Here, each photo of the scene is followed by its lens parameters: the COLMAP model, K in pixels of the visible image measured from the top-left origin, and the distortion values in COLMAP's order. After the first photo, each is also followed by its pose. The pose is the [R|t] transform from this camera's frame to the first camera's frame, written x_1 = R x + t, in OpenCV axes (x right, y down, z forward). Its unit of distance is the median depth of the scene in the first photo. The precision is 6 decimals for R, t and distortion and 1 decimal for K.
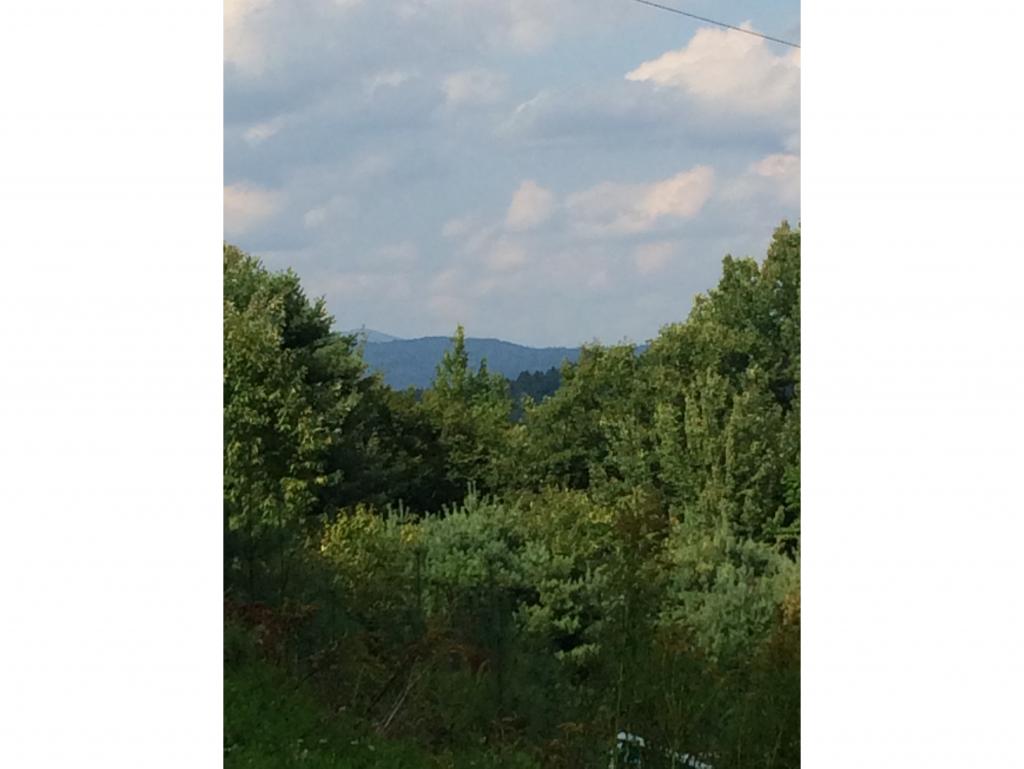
lens RADIAL K [[4296.2, 0, 518.3], [0, 4296.2, 389.2], [0, 0, 1]] dist [0.667992, 0.000000]
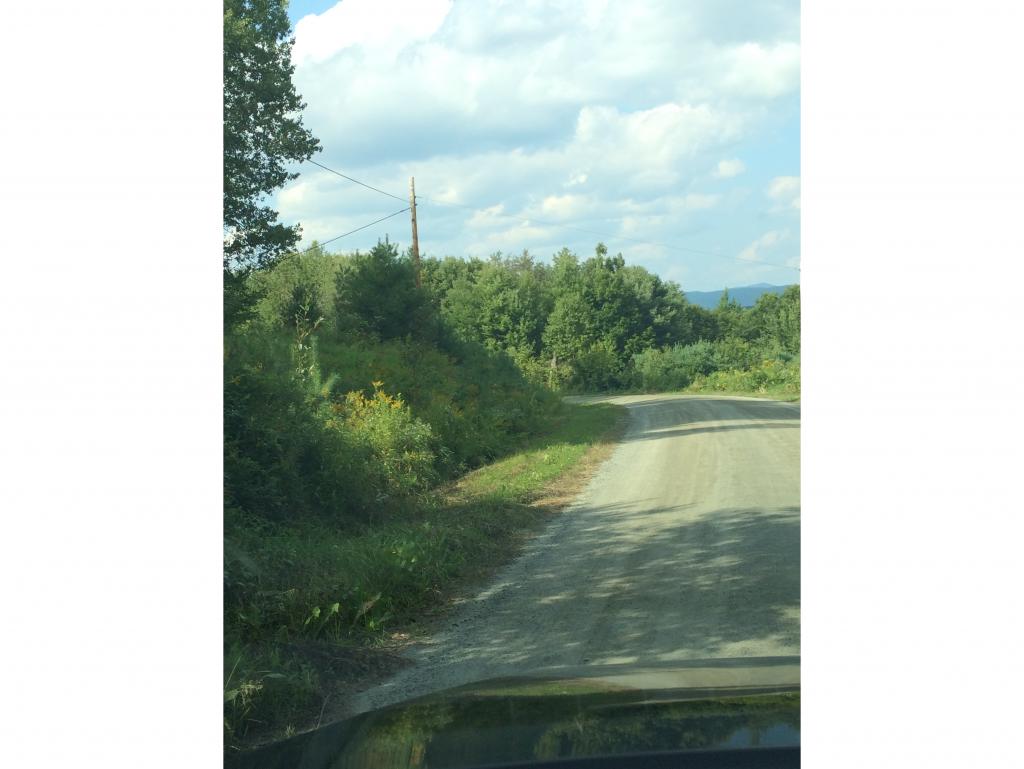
lens RADIAL K [[1477.8, 0, 478.1], [0, 1477.8, 349.6], [0, 0, 1]] dist [0.254668, 0.000000]
pose [[0.974941, -0.015186, -0.221944, 0.060566], [0.021498, 0.999429, 0.026052, -0.001414], [0.221421, -0.030171, 0.974711, -0.142634]]
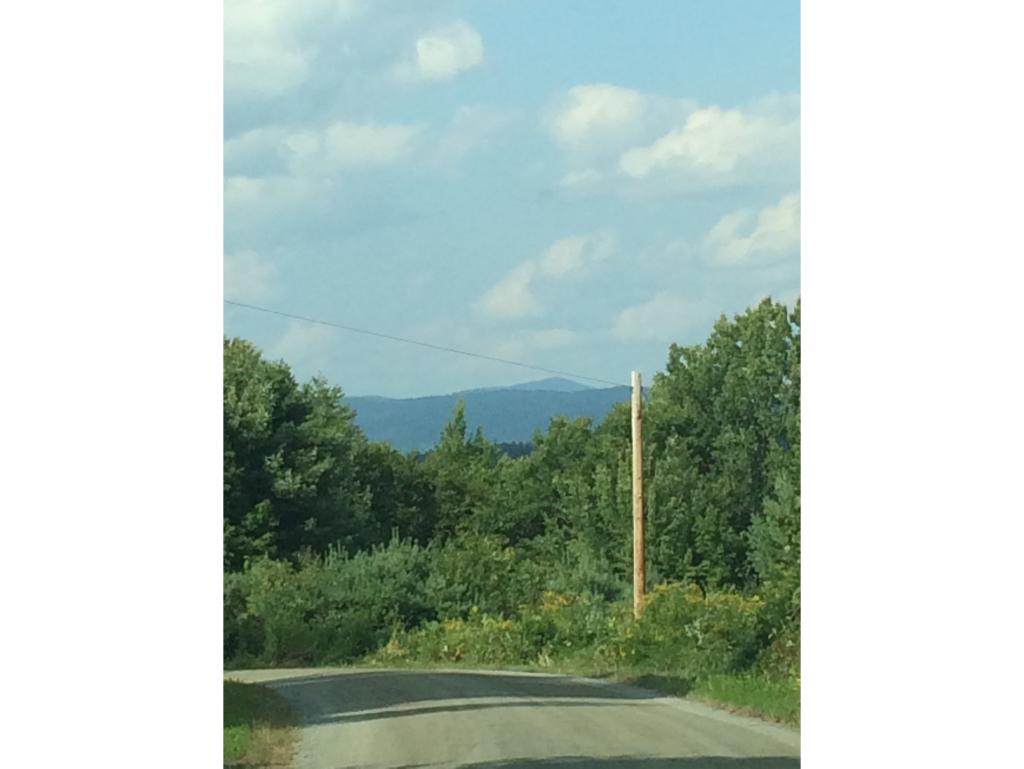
lens RADIAL K [[4296.2, 0, 507.1], [0, 4296.2, 380.5], [0, 0, 1]] dist [0.667992, 0.000000]
pose [[0.998940, 0.003931, -0.045867, 0.064499], [-0.004555, 0.999898, -0.013522, -0.004433], [0.045809, 0.013716, 0.998856, -0.240801]]
